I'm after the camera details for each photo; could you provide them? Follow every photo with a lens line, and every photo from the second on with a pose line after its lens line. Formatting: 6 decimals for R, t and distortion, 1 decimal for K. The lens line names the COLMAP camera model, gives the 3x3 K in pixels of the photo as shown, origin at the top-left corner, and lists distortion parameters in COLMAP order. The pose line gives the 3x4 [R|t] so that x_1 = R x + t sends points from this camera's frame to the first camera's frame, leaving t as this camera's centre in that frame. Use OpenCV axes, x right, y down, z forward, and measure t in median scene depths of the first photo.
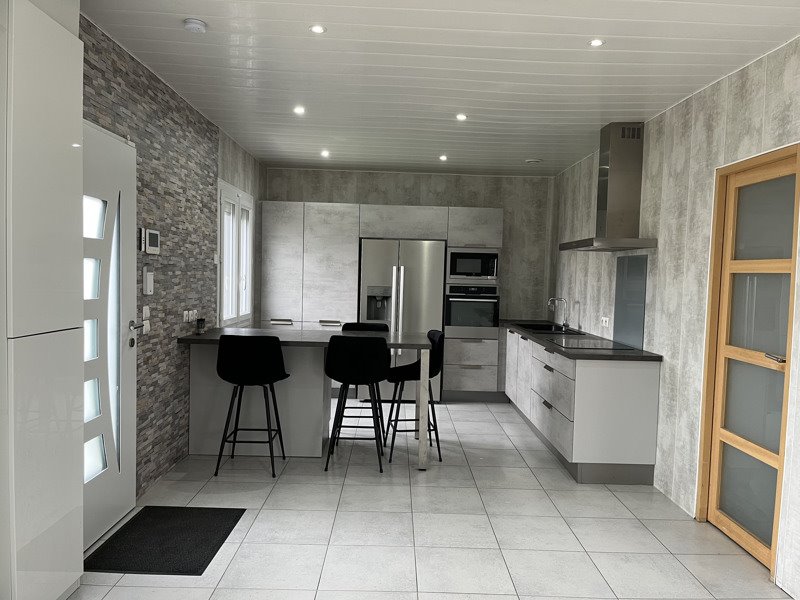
lens RADIAL K [[603.1, 0, 397.7], [0, 603.1, 303.5], [0, 0, 1]] dist [0.020752, -0.044365]
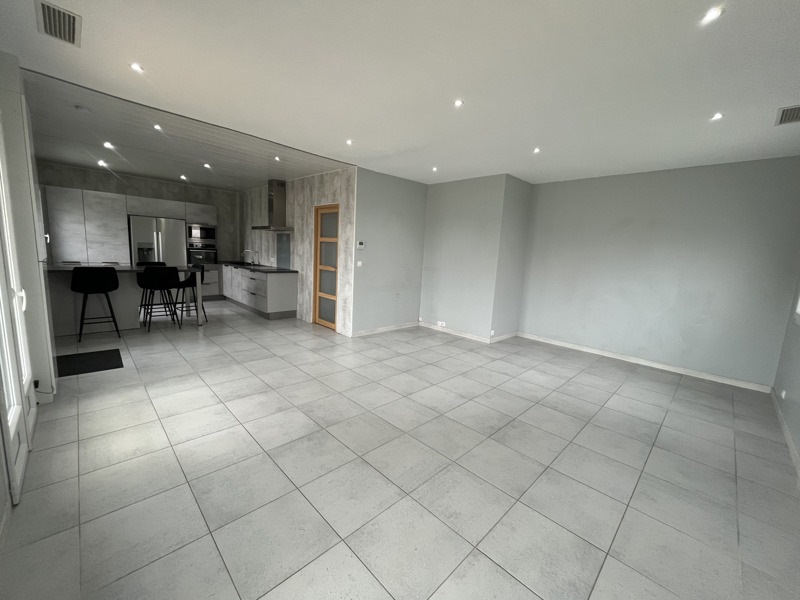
lens RADIAL K [[323.3, 0, 401.4], [0, 323.3, 299.8], [0, 0, 1]] dist [0.002322, 0.000086]
pose [[0.710394, -0.096295, 0.697186, -0.261608], [0.002212, 0.990896, 0.134608, 0.018294], [-0.703801, -0.094083, 0.704140, -0.379049]]
